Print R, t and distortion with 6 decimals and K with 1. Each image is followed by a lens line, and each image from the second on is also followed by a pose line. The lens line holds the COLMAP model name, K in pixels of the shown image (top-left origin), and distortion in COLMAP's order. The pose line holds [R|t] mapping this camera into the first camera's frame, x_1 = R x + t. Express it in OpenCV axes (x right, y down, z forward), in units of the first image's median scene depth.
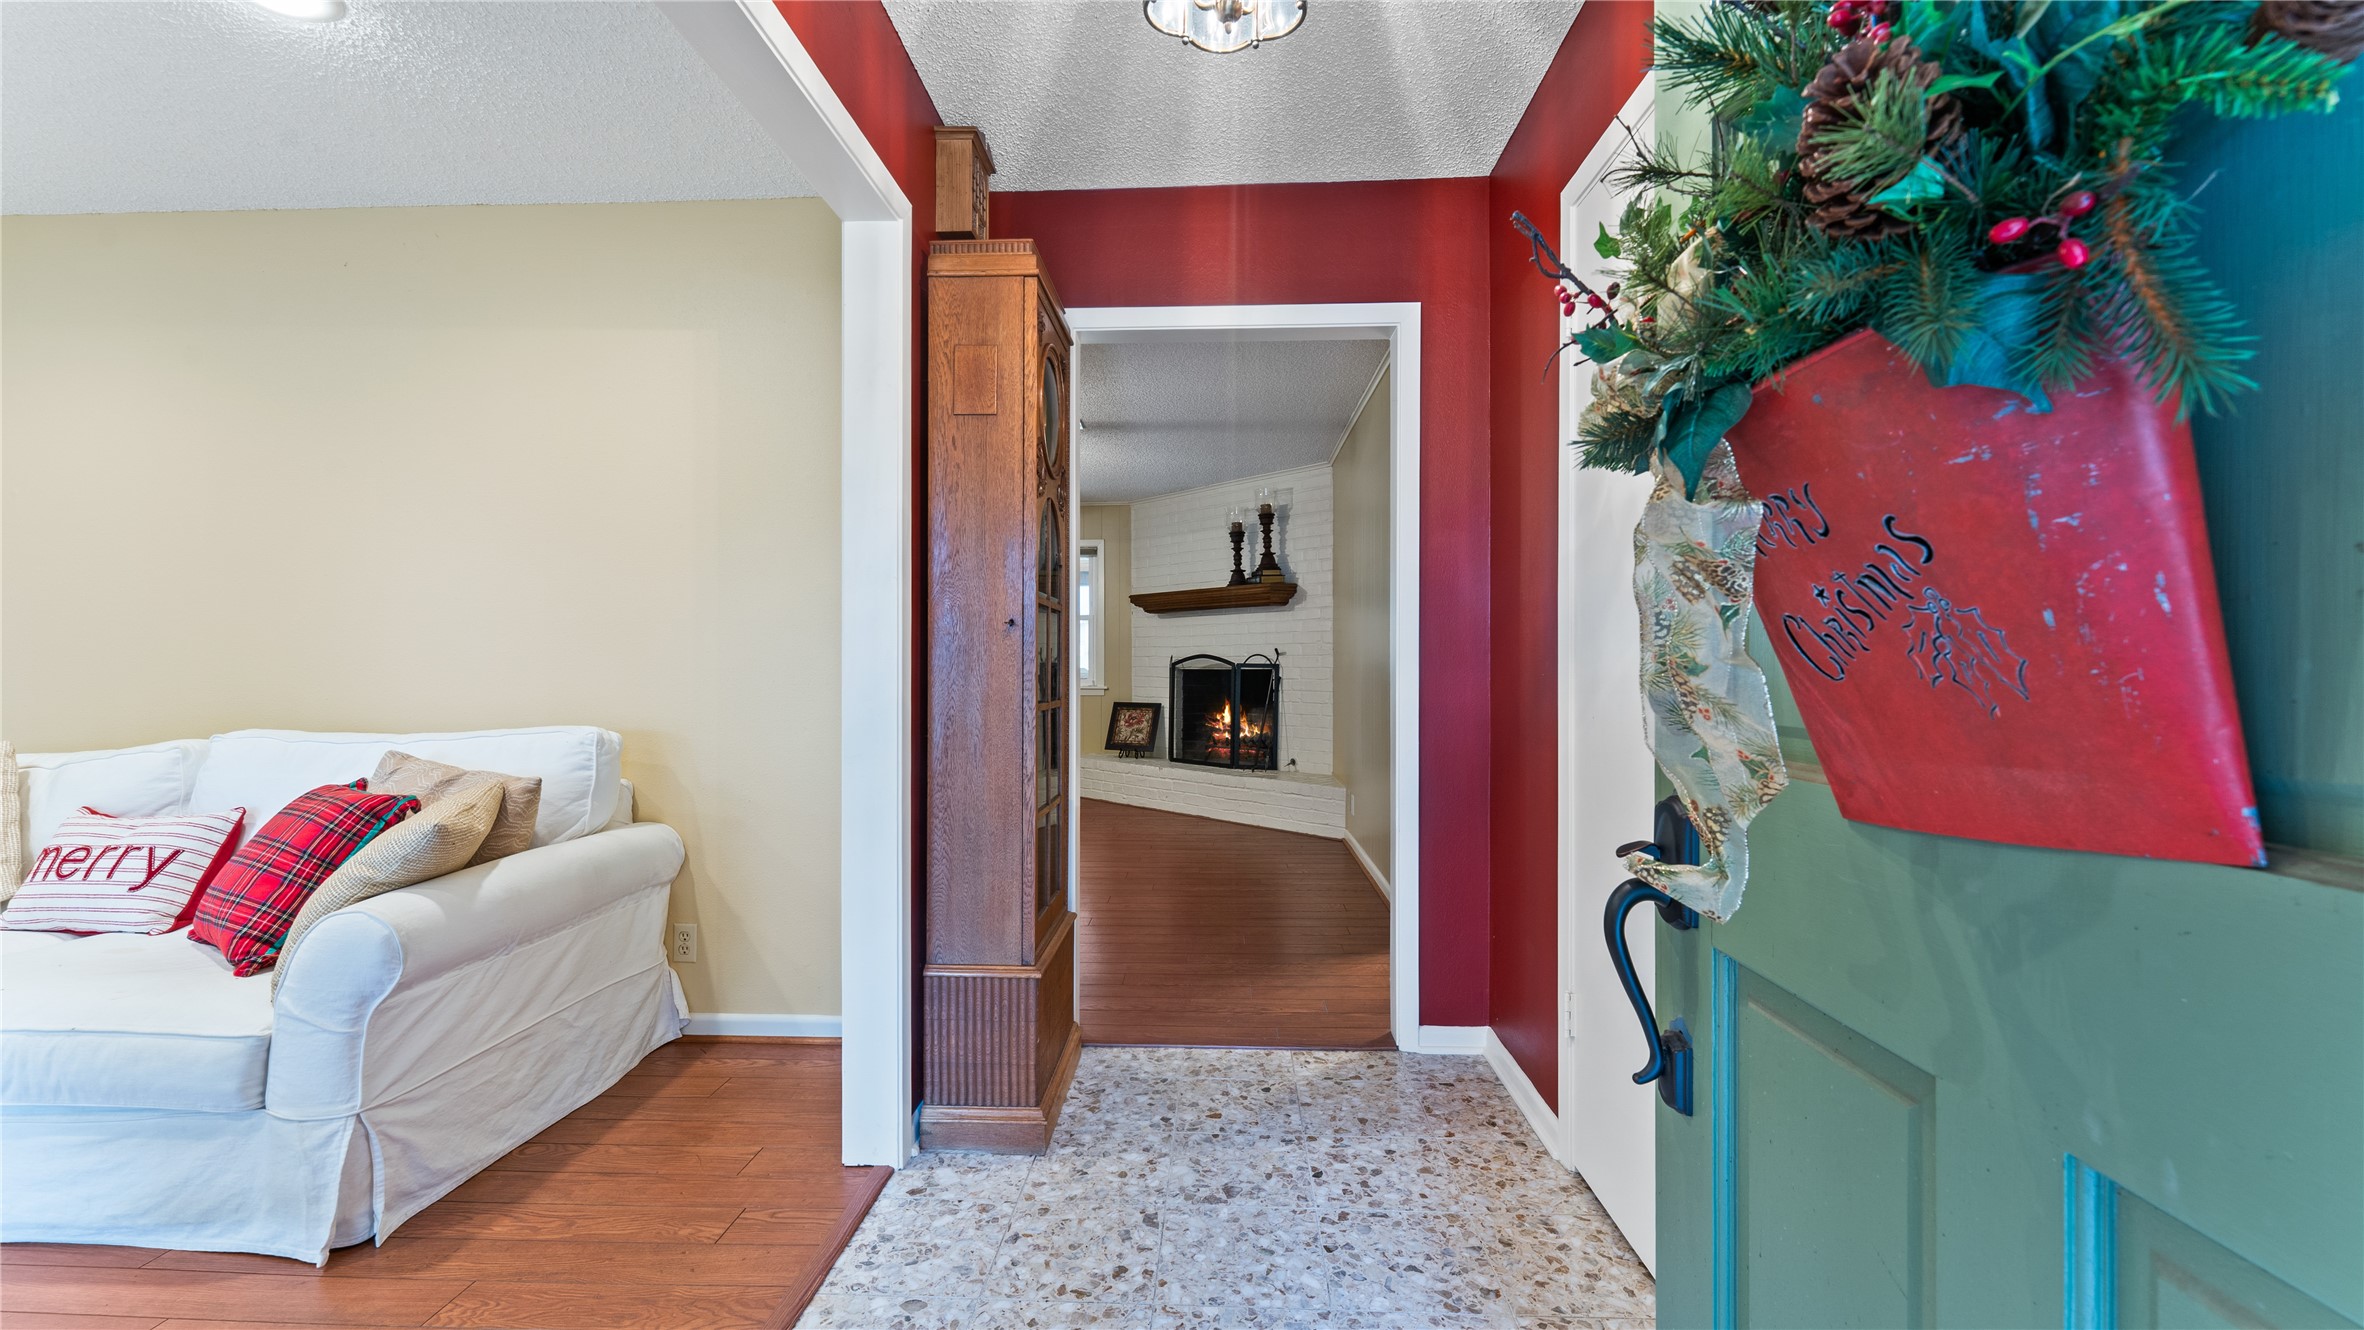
lens RADIAL K [[947.5, 0, 1182.0], [0, 947.5, 665.0], [0, 0, 1]] dist [0.000714, -0.000334]
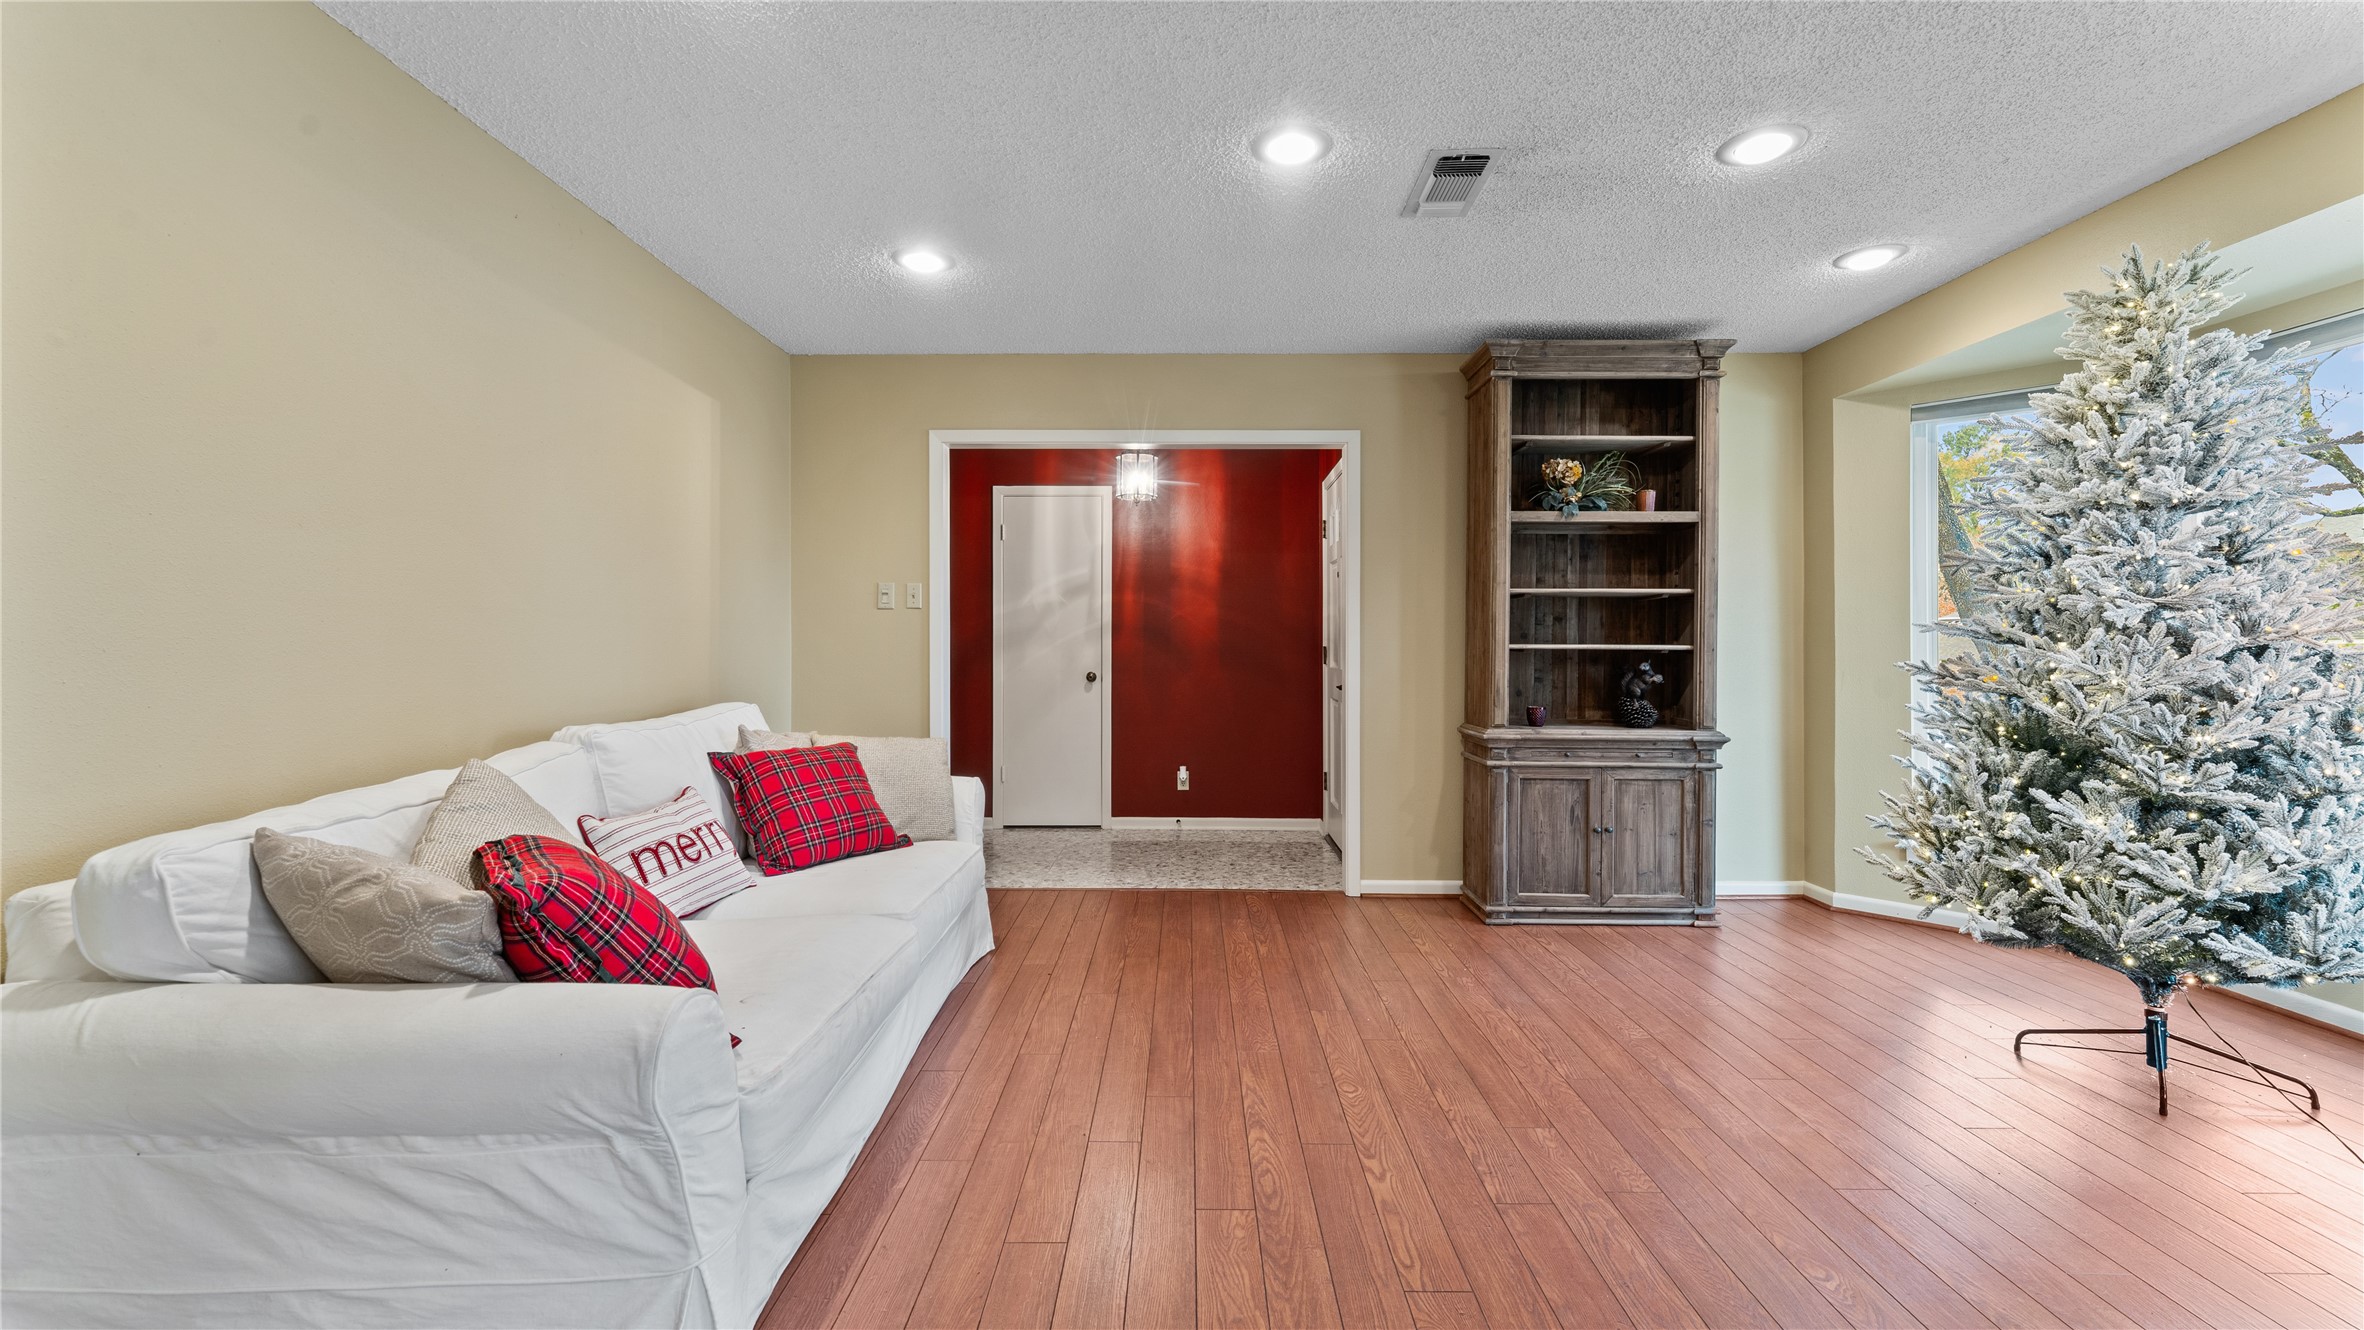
lens RADIAL K [[947.5, 0, 1182.0], [0, 947.5, 665.0], [0, 0, 1]] dist [0.000714, -0.000334]
pose [[-0.043775, -0.016392, 0.998907, -0.739458], [-0.004338, 0.999859, 0.016218, -0.003294], [-0.999032, -0.003623, -0.043840, 0.169201]]
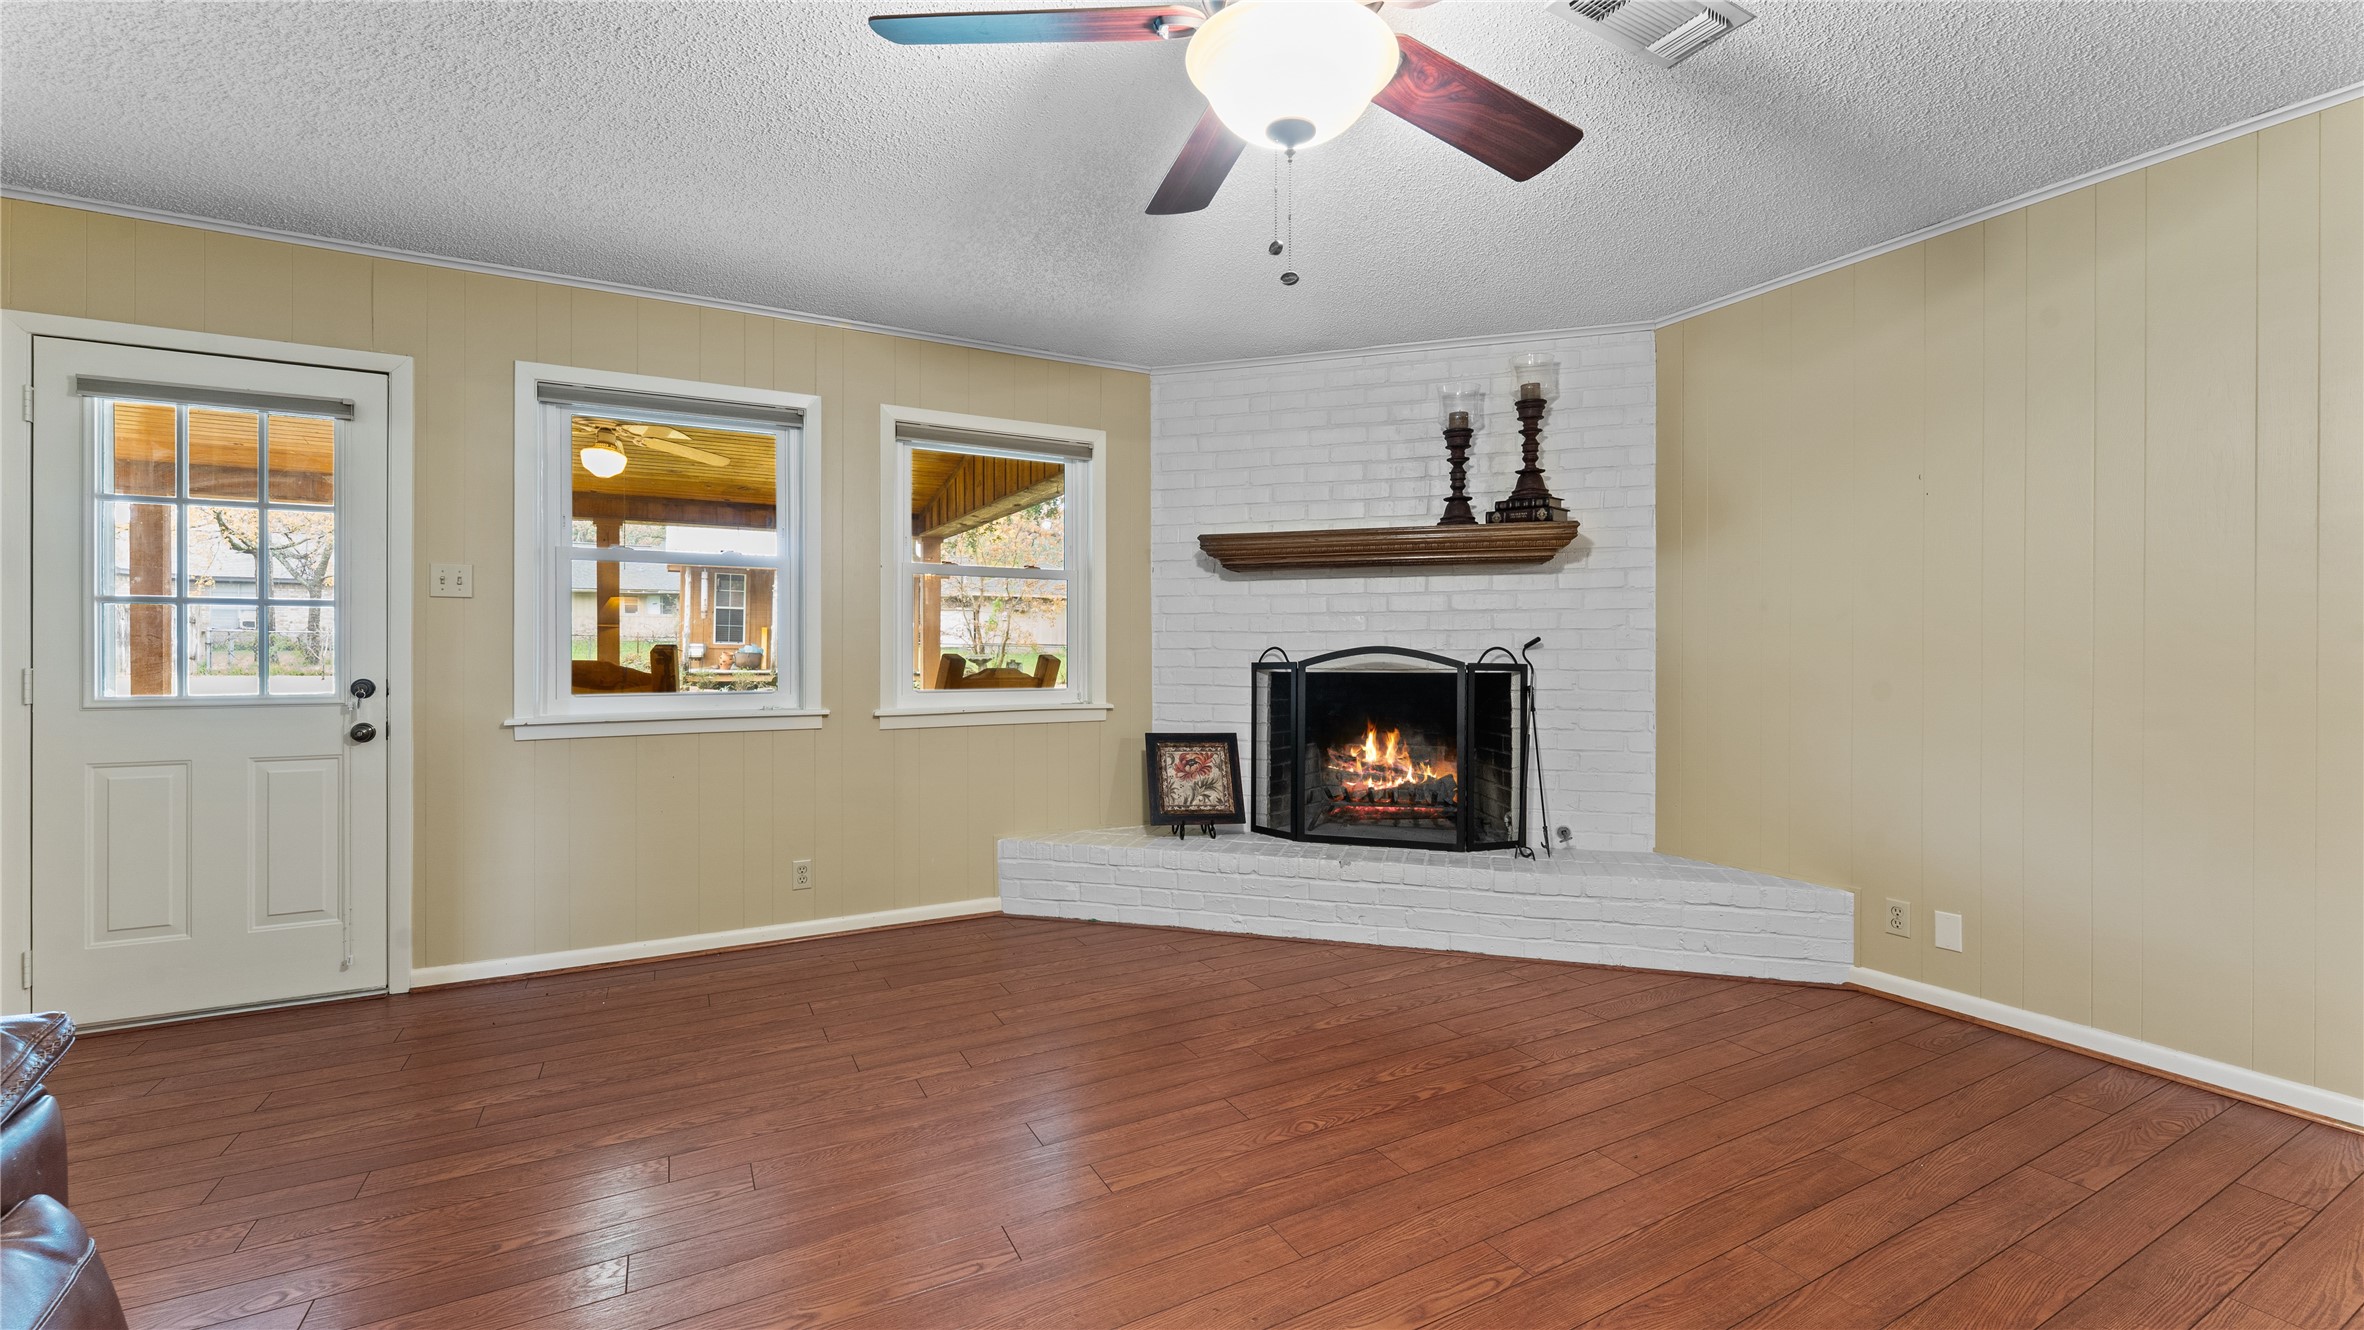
lens RADIAL K [[947.5, 0, 1182.0], [0, 947.5, 665.0], [0, 0, 1]] dist [0.000714, -0.000334]
pose [[0.859129, -0.006759, 0.511715, -0.372714], [-0.000363, 0.999904, 0.013816, -0.008275], [-0.511760, -0.012055, 0.859044, 0.597496]]
